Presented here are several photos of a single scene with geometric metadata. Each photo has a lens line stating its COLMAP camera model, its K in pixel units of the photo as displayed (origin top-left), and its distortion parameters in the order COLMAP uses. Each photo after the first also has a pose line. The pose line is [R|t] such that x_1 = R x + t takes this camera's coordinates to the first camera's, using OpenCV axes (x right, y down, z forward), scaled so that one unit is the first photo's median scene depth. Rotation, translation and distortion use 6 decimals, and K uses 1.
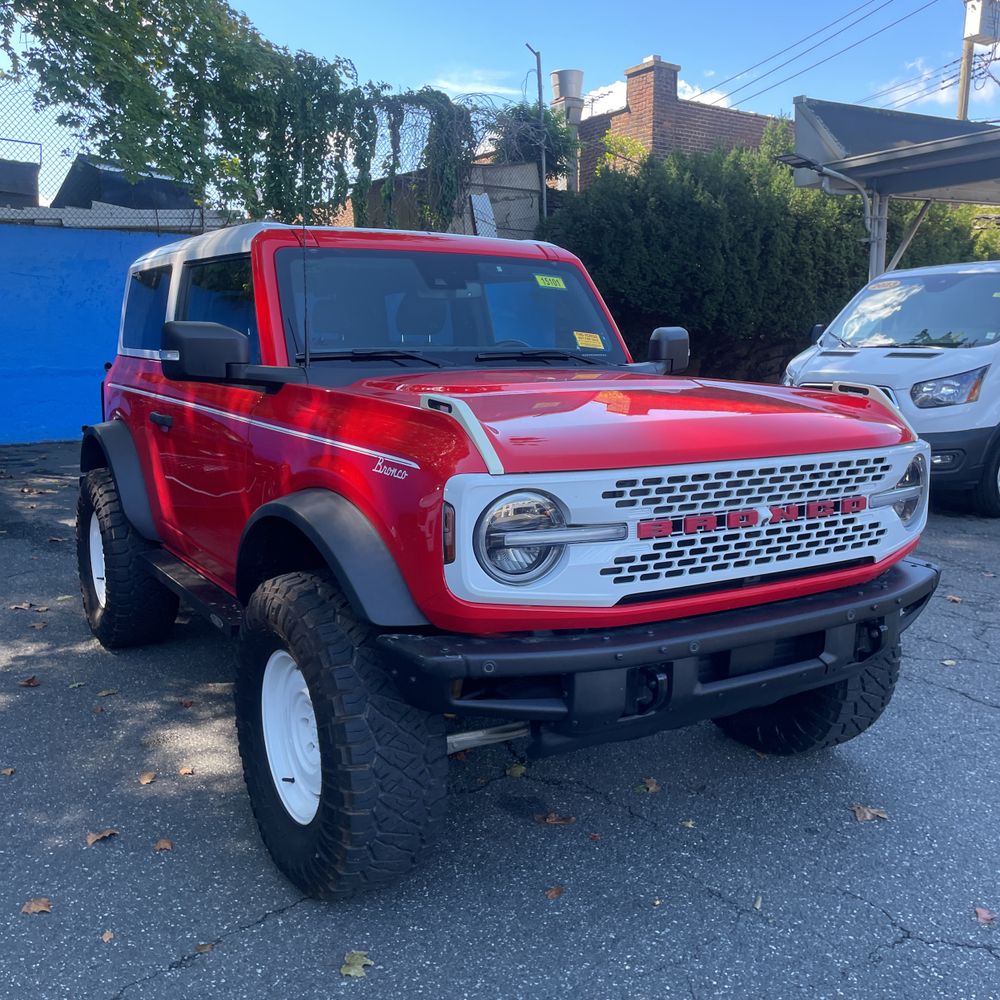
lens RADIAL K [[1002.8, 0, 499.6], [0, 1002.8, 494.2], [0, 0, 1]] dist [0.099727, -0.129012]
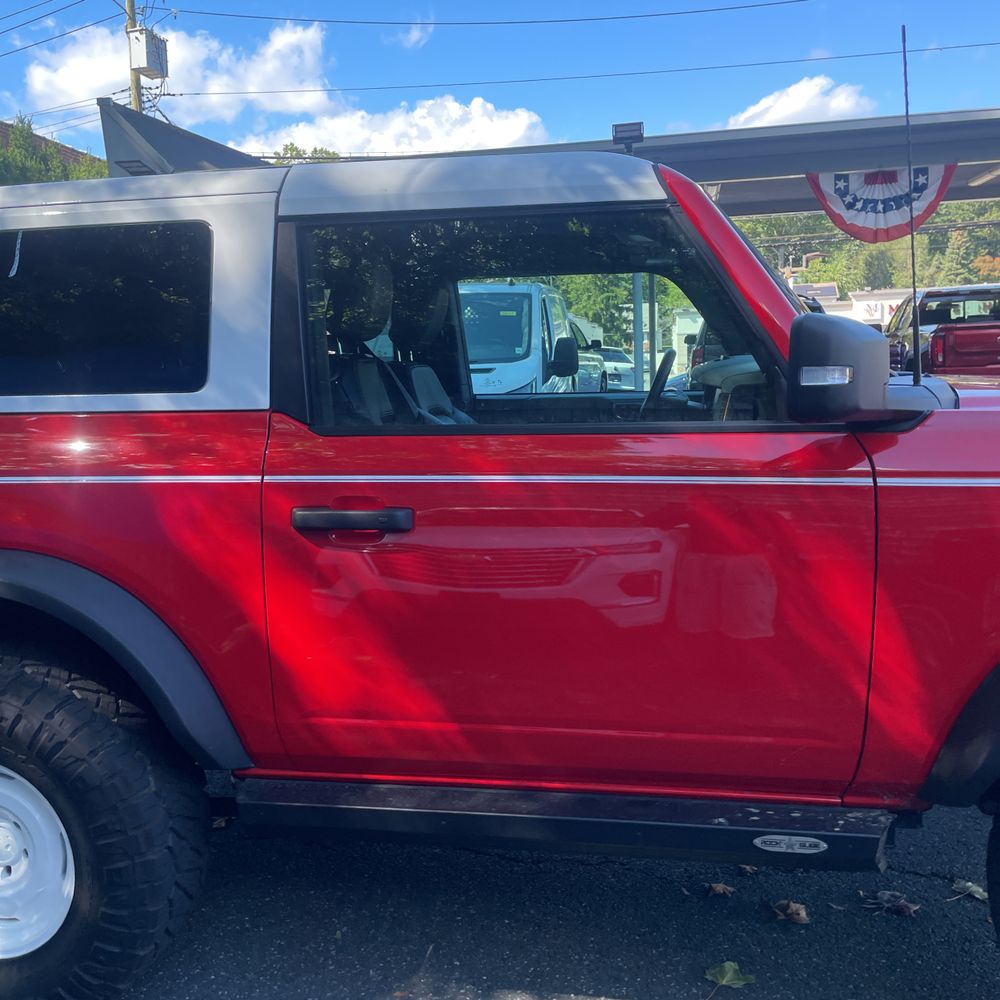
lens RADIAL K [[1002.8, 0, 499.6], [0, 1002.8, 494.2], [0, 0, 1]] dist [0.099727, -0.129012]
pose [[0.676002, -0.127721, 0.725746, -0.172595], [0.148084, 0.988319, 0.035996, -0.024945], [-0.721867, 0.083138, 0.687020, 0.158243]]
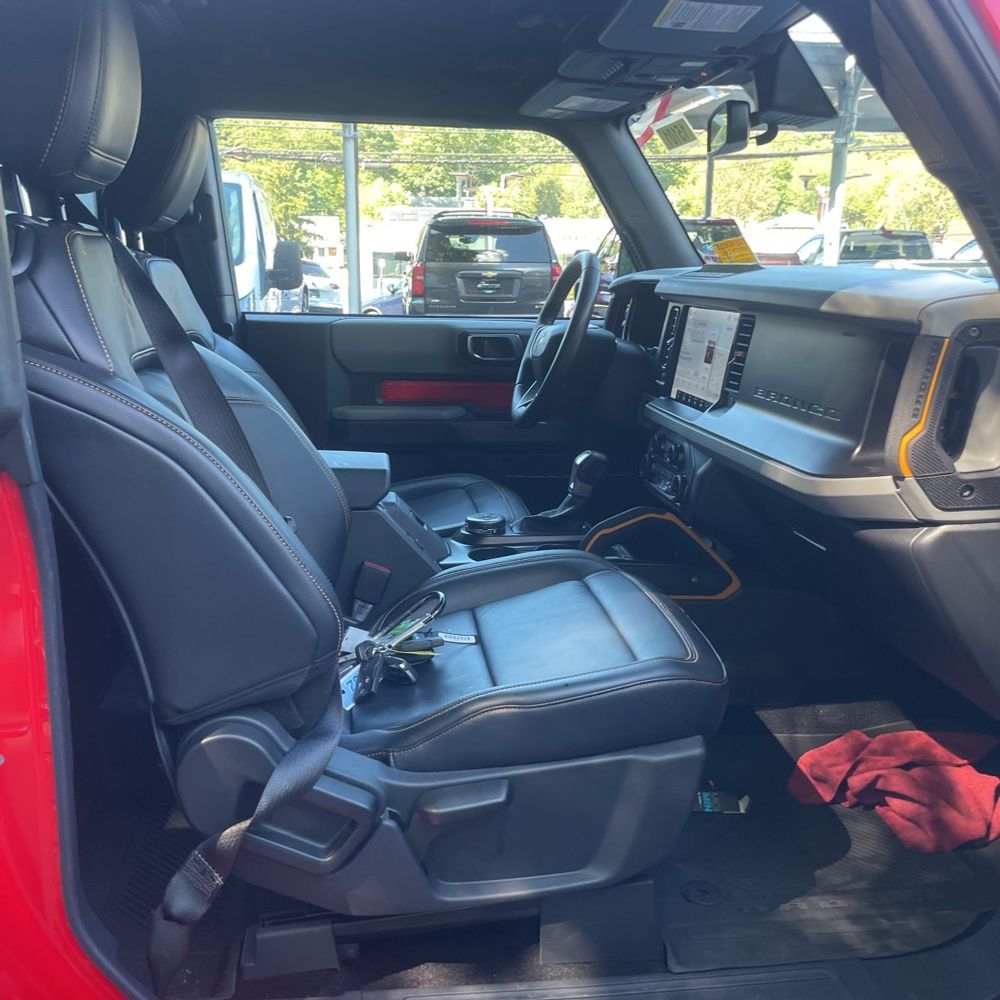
lens RADIAL K [[1002.8, 0, 499.6], [0, 1002.8, 494.2], [0, 0, 1]] dist [0.099727, -0.129012]
pose [[0.419254, -0.199081, 0.885773, -0.122118], [0.130414, 0.978749, 0.158250, -0.033150], [-0.898453, 0.049170, 0.436307, 0.226912]]
